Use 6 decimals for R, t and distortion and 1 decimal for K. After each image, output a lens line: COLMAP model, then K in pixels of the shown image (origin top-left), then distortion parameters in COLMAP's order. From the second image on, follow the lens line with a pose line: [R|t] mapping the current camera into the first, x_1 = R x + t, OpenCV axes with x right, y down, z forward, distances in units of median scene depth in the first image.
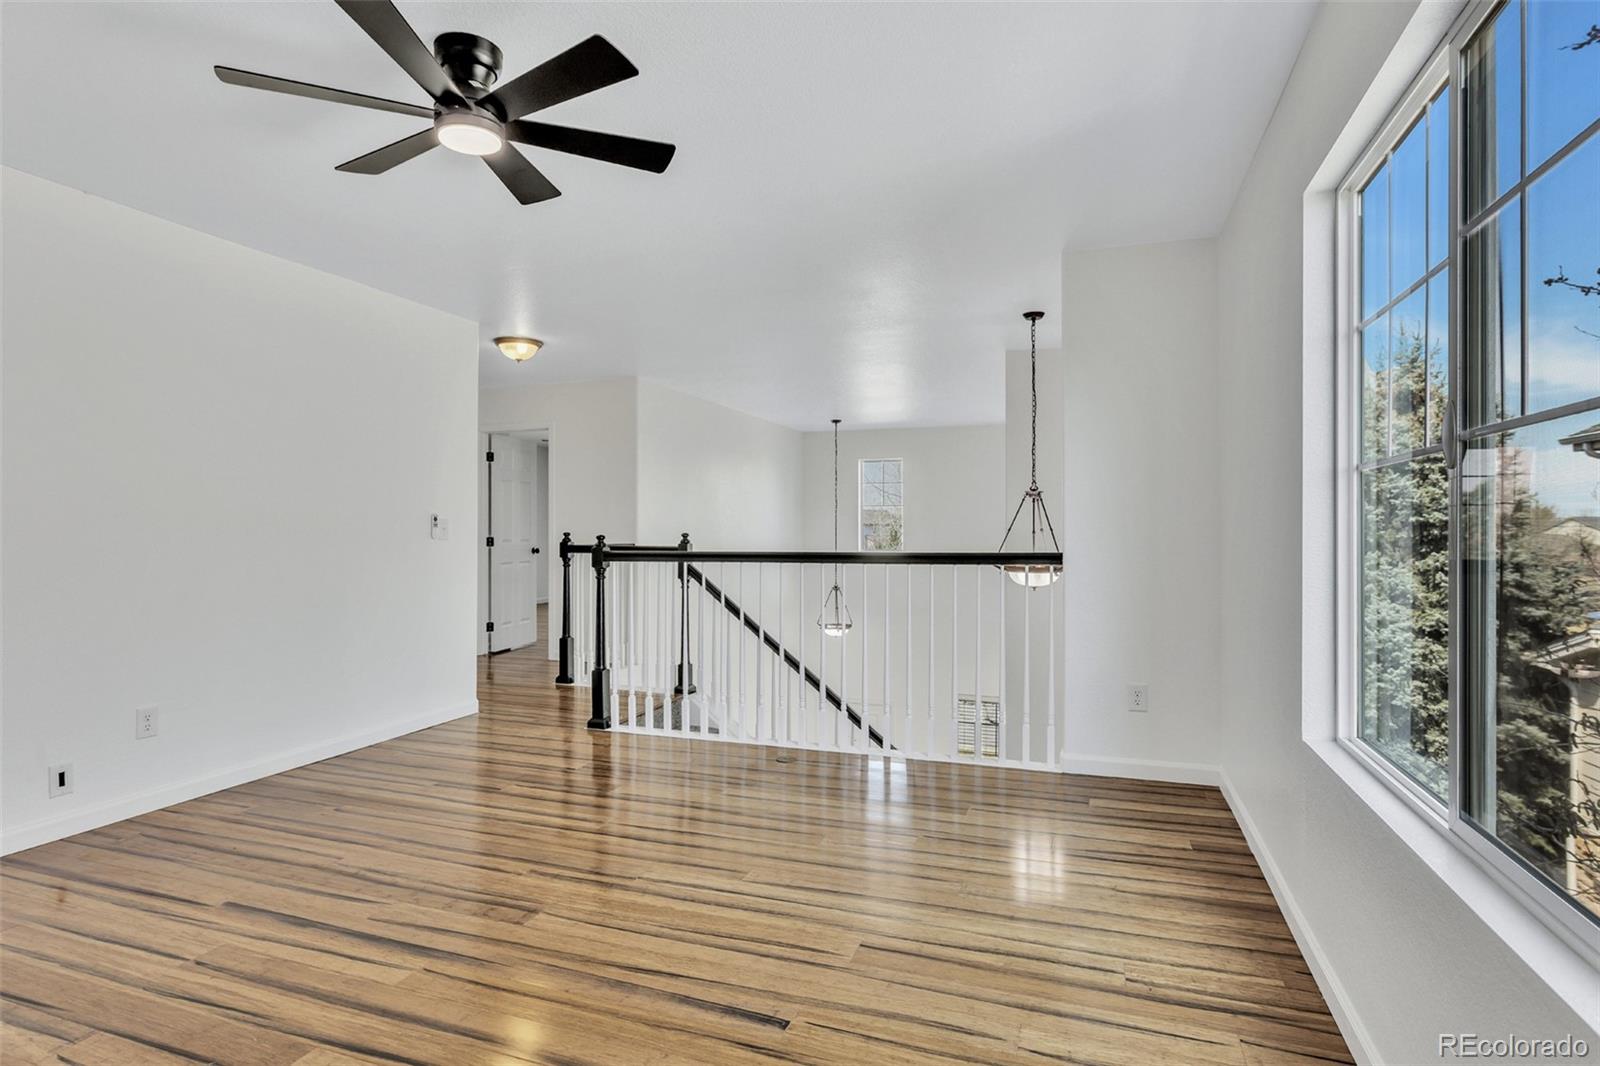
lens RADIAL K [[817.1, 0, 794.4], [0, 817.1, 537.0], [0, 0, 1]] dist [-0.009013, 0.010768]
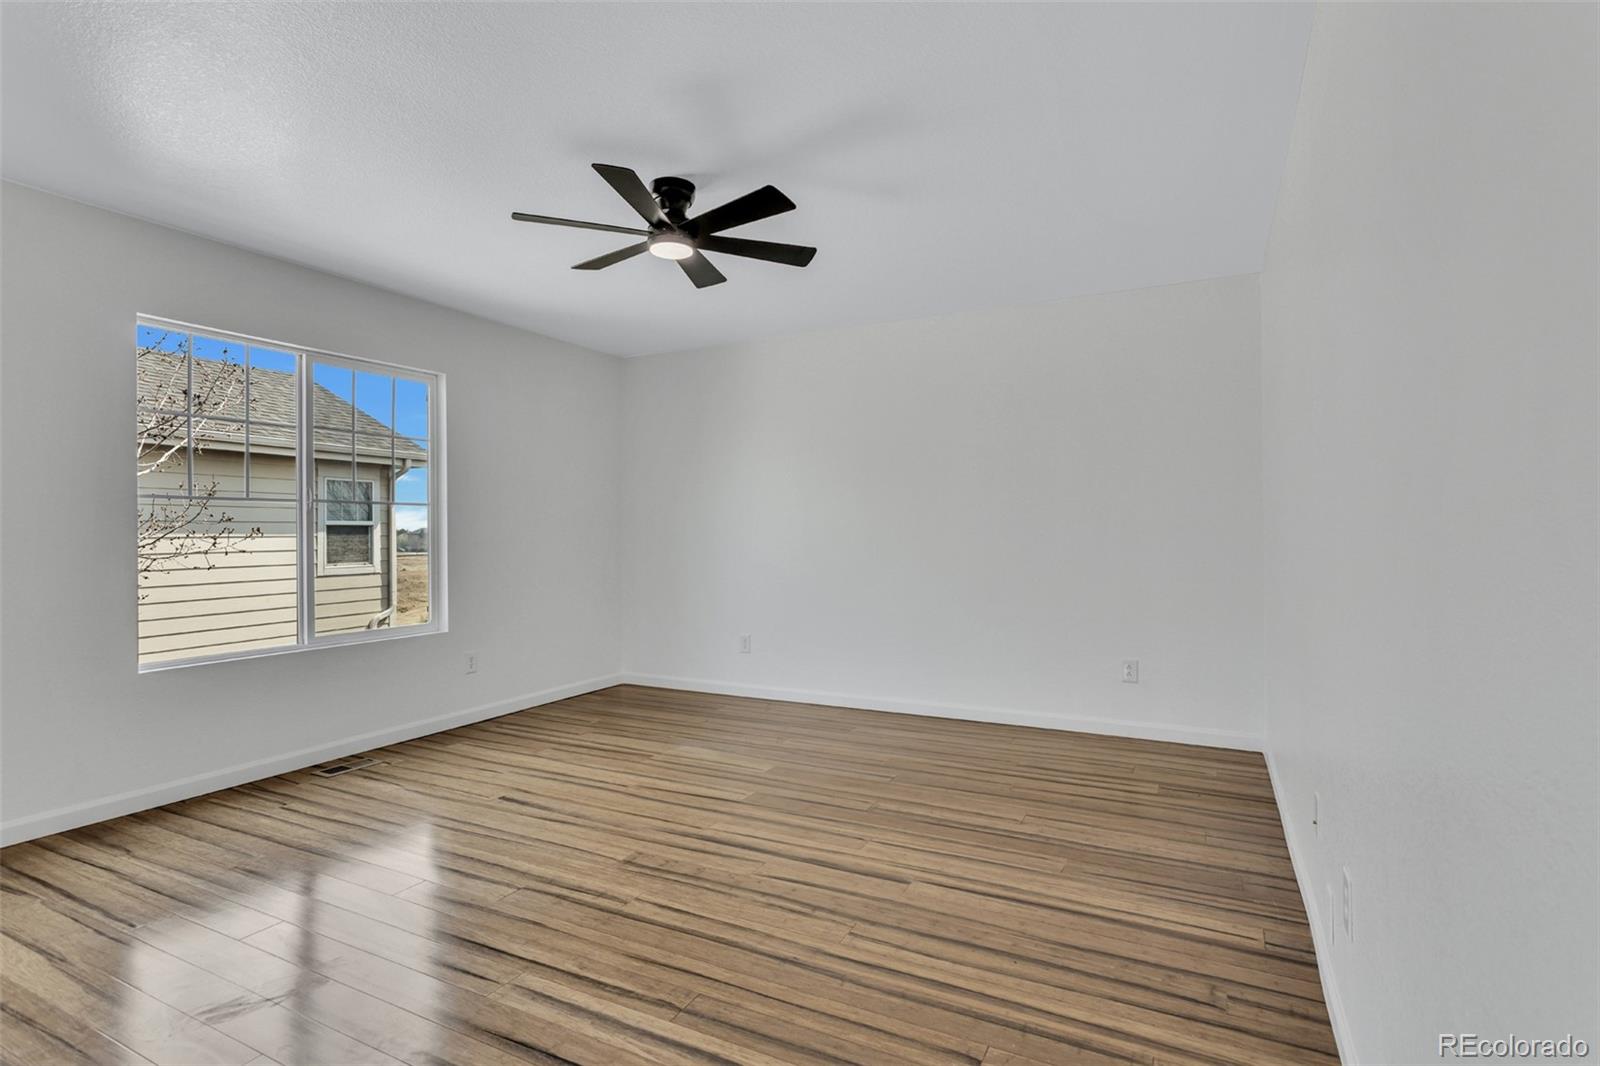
lens RADIAL K [[817.1, 0, 794.4], [0, 817.1, 537.0], [0, 0, 1]] dist [-0.009013, 0.010768]
pose [[-0.989801, 0.006513, 0.142310, -0.760495], [0.007859, 0.999930, 0.008896, -0.005827], [-0.142242, 0.009923, -0.989782, 2.218092]]
